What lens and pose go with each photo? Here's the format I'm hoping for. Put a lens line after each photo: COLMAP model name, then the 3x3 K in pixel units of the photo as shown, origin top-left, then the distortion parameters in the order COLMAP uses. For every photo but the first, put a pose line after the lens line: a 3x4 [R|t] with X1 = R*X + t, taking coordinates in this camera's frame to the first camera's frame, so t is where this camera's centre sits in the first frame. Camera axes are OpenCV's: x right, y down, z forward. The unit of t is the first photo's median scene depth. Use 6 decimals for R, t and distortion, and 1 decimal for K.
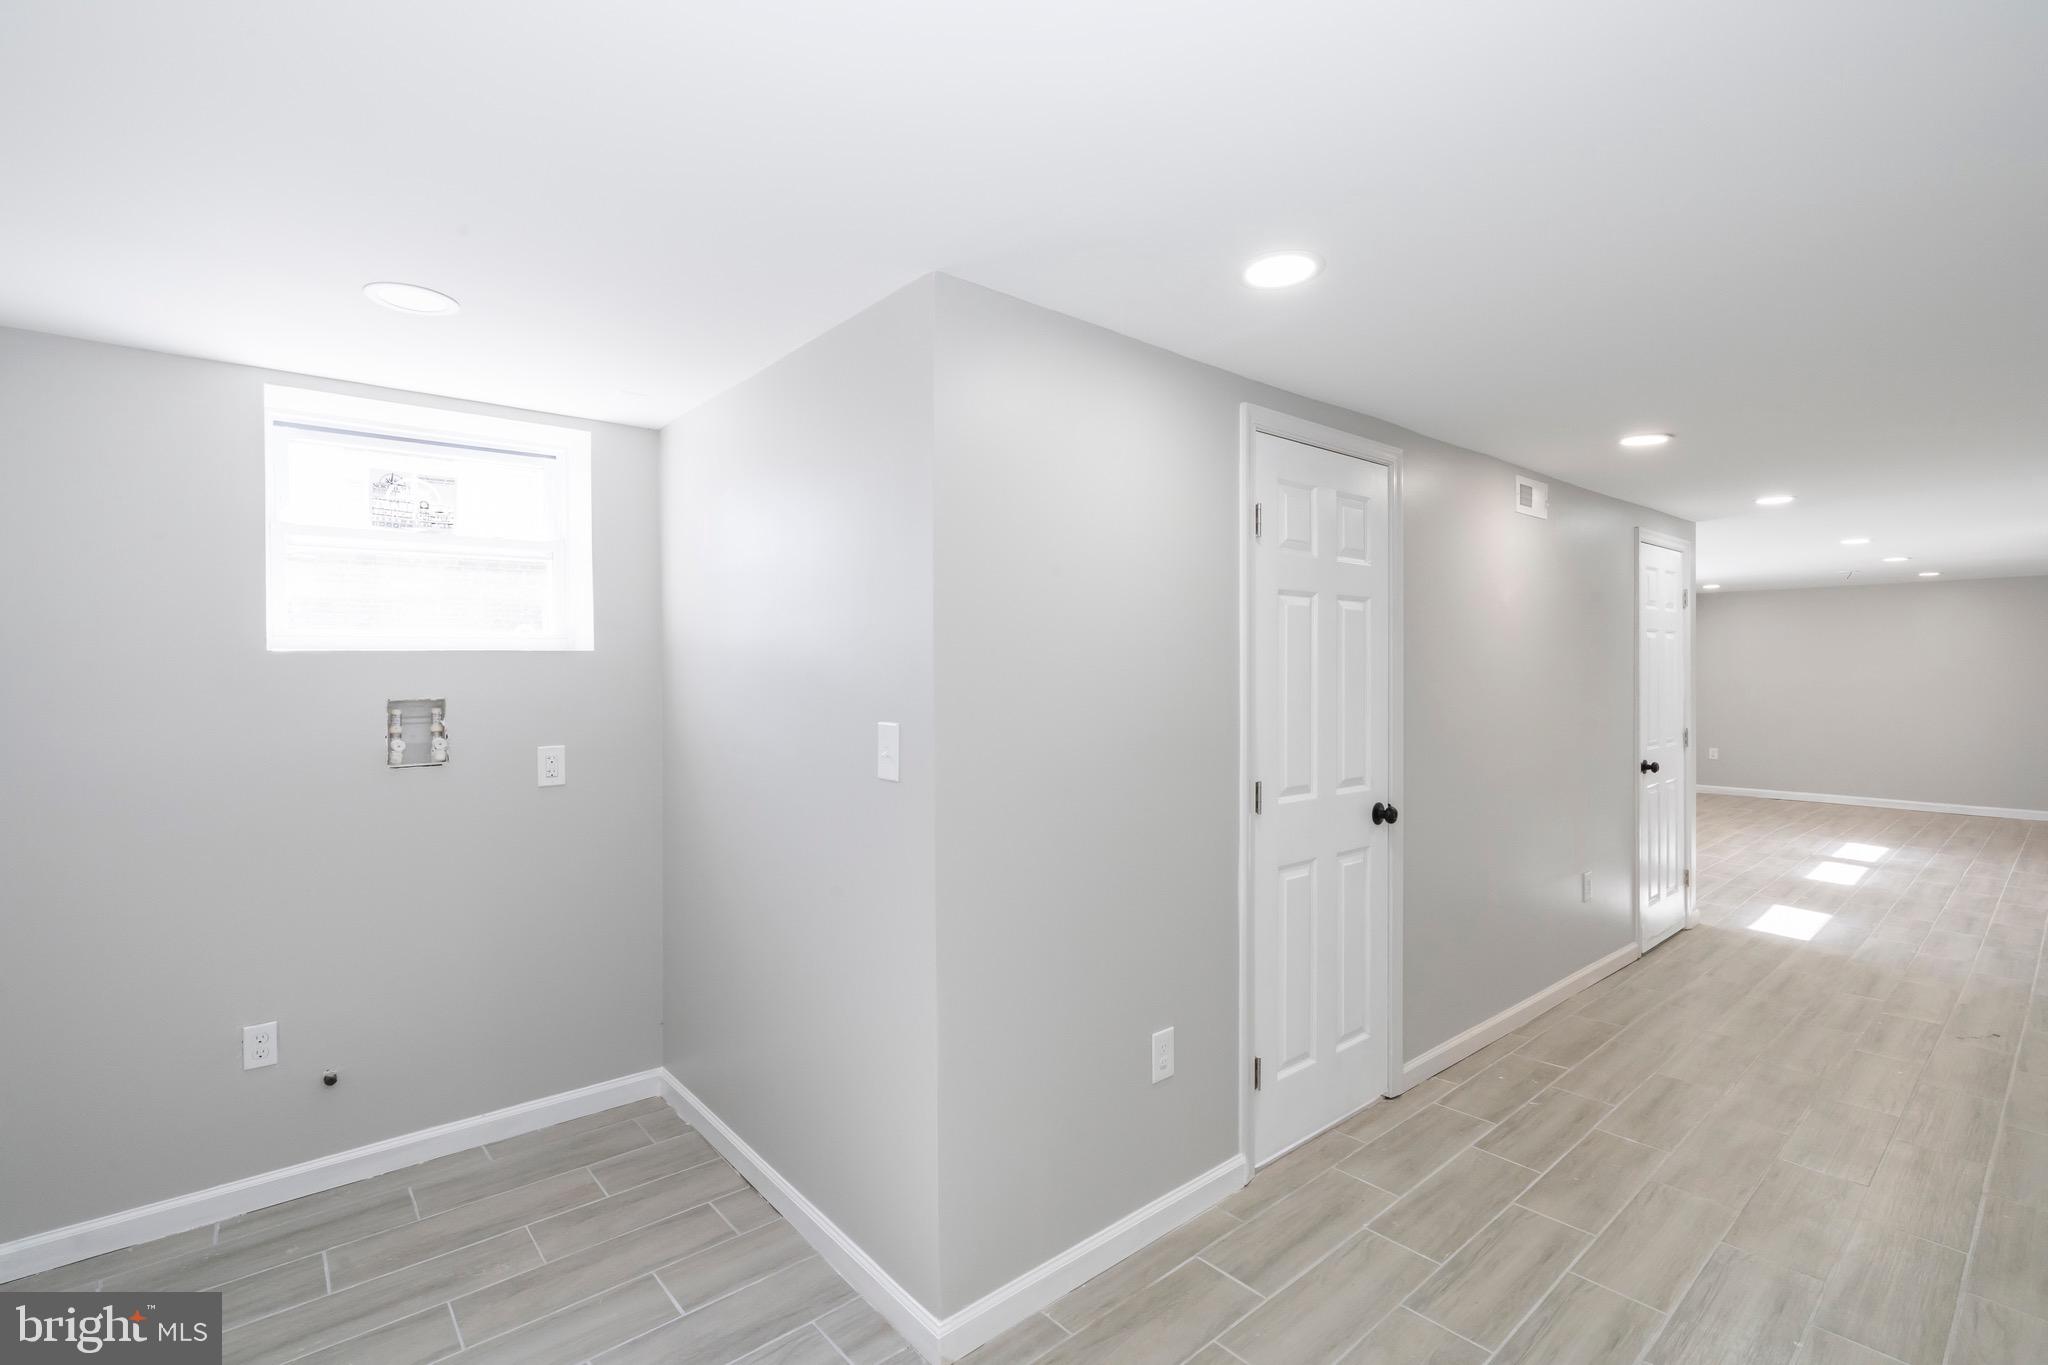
lens RADIAL K [[938.6, 0, 1019.8], [0, 938.6, 682.8], [0, 0, 1]] dist [-0.006500, 0.002221]
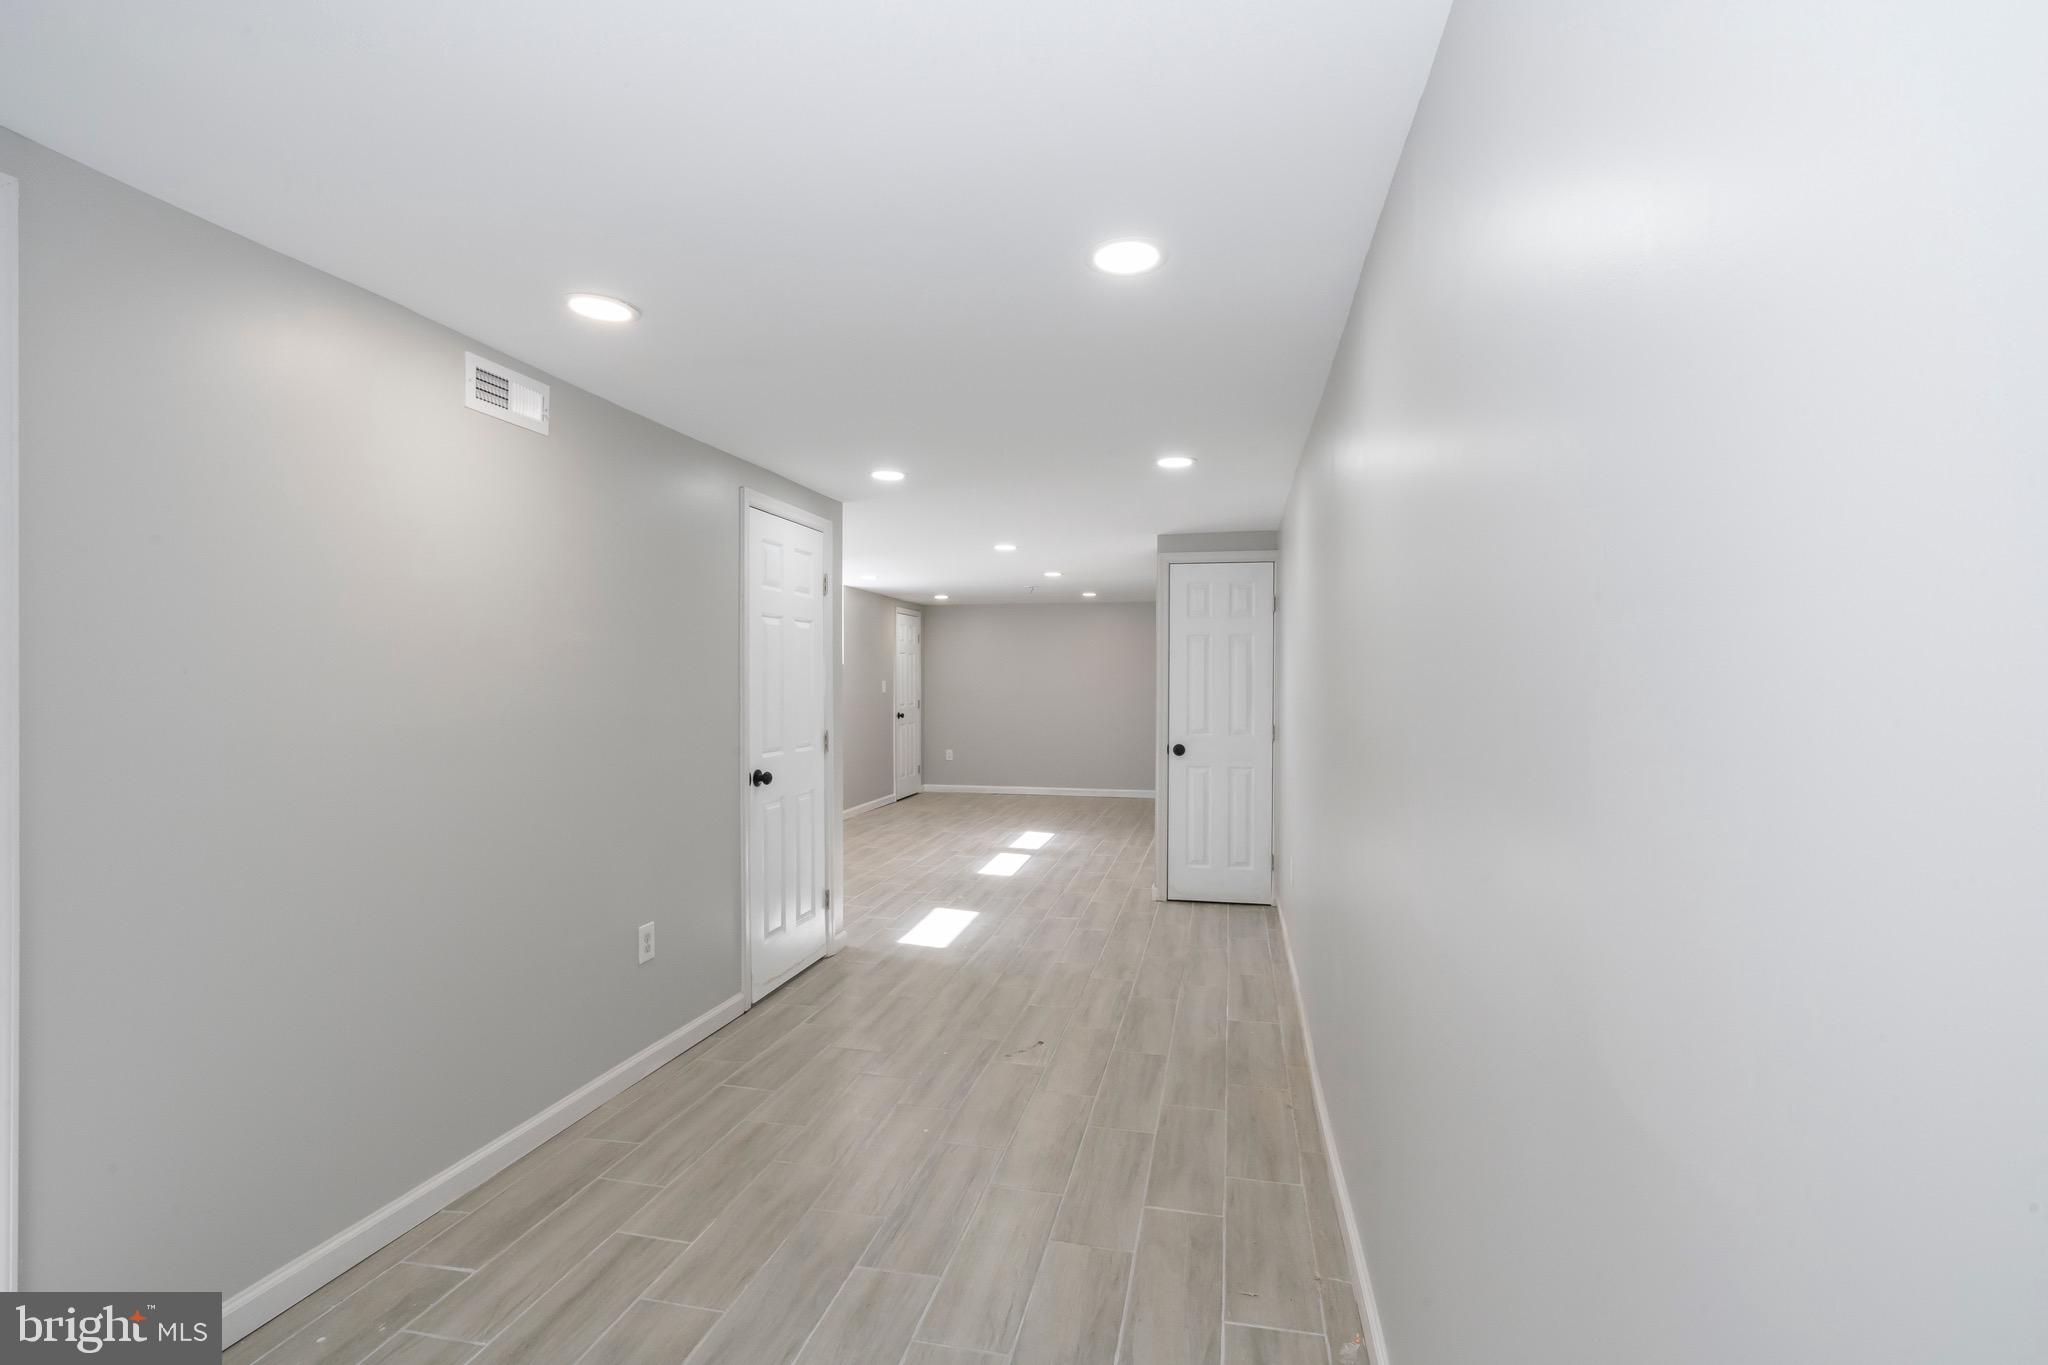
lens RADIAL K [[938.6, 0, 1033.9], [0, 938.6, 687.5], [0, 0, 1]] dist [-0.006500, 0.002221]
pose [[0.793312, 0.003362, 0.608806, 0.326099], [0.002080, 0.999964, -0.008232, 0.015446], [-0.608812, 0.007797, 0.793276, 0.172271]]
